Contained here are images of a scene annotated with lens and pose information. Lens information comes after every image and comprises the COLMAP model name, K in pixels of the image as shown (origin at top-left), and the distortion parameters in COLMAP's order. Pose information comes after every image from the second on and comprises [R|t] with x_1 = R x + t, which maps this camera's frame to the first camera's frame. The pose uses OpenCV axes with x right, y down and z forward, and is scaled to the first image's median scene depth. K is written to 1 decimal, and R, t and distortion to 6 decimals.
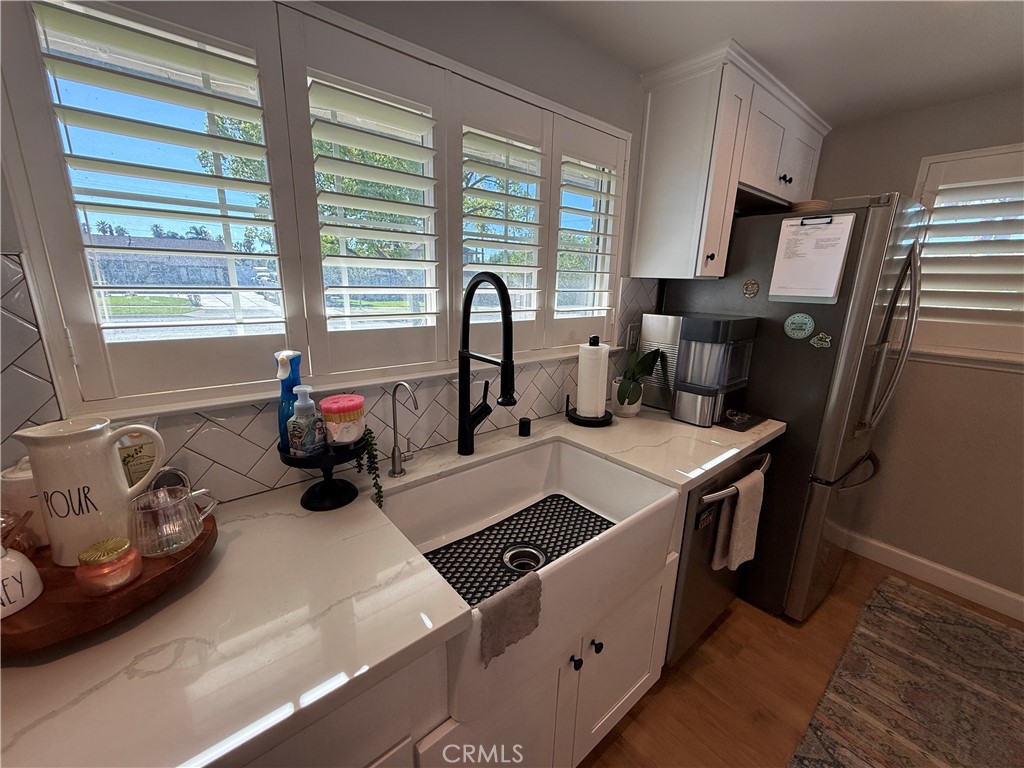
lens RADIAL K [[407.5, 0, 510.5], [0, 407.5, 384.9], [0, 0, 1]] dist [0.000841, -0.000191]
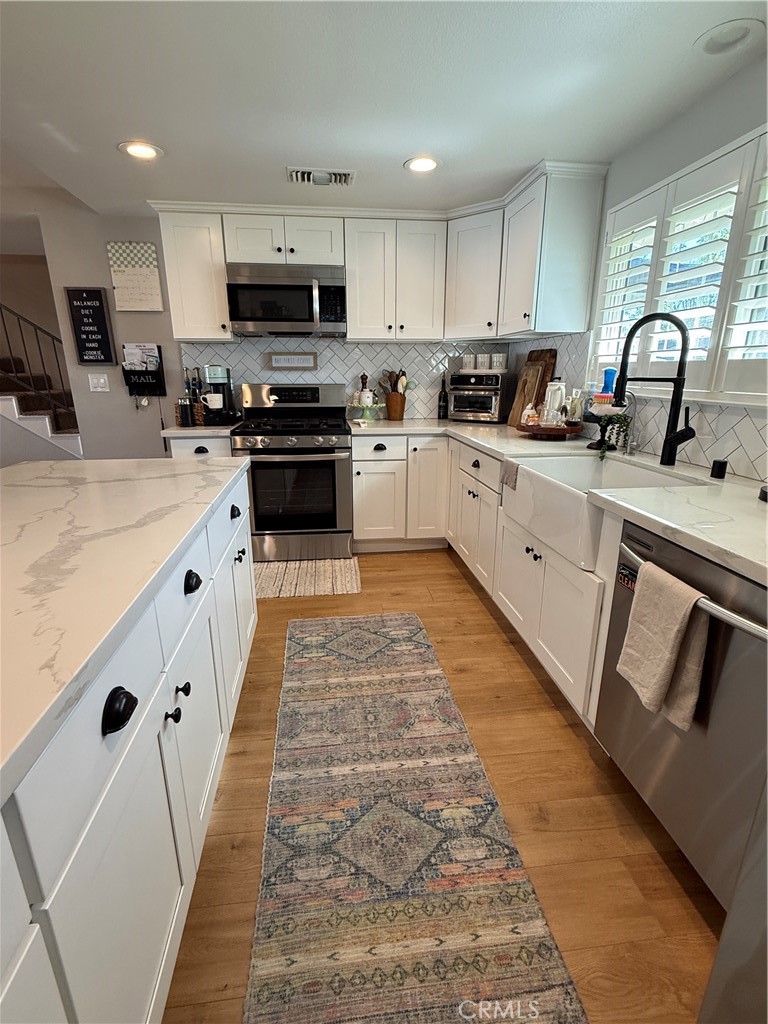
lens RADIAL K [[475.4, 0, 383.9], [0, 475.4, 515.2], [0, 0, 1]] dist [-0.002961, -0.000678]
pose [[-0.539437, 0.223039, -0.811949, 1.579658], [-0.218575, 0.894134, 0.390831, -0.072324], [0.813162, 0.388301, -0.433578, 0.991735]]
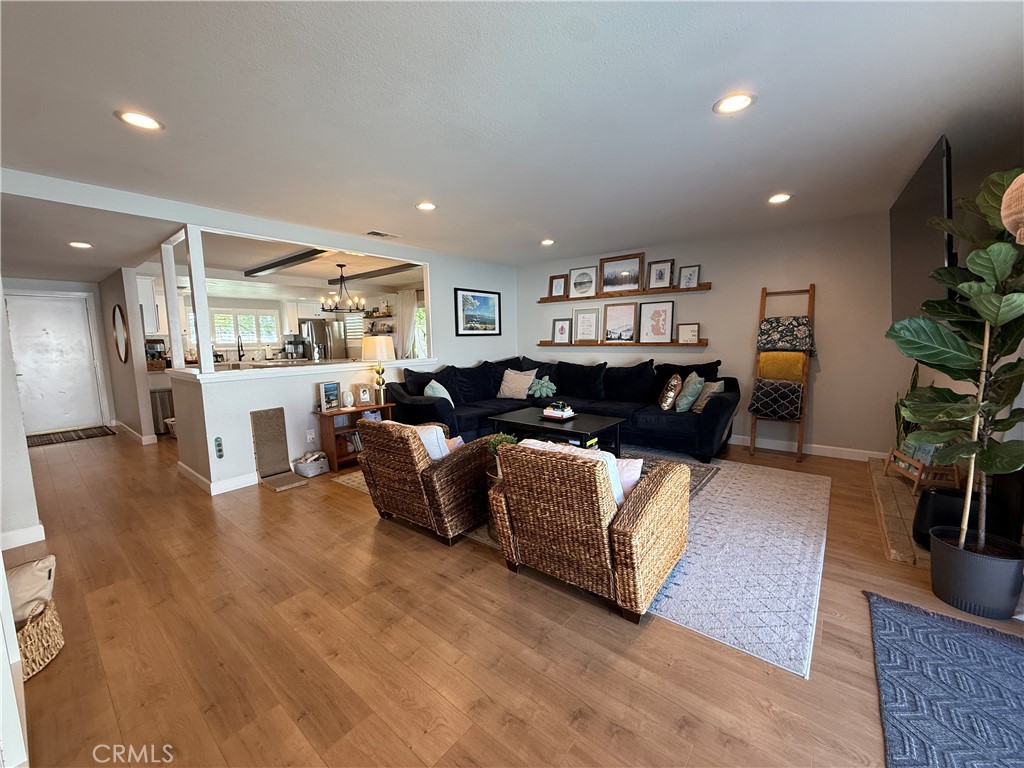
lens RADIAL K [[407.5, 0, 508.6], [0, 407.5, 385.2], [0, 0, 1]] dist [0.000841, -0.000191]
pose [[0.980894, -0.063963, 0.183727, 2.989987], [0.088439, 0.987788, -0.128274, 1.821932], [-0.173278, 0.142072, 0.974572, -6.299343]]
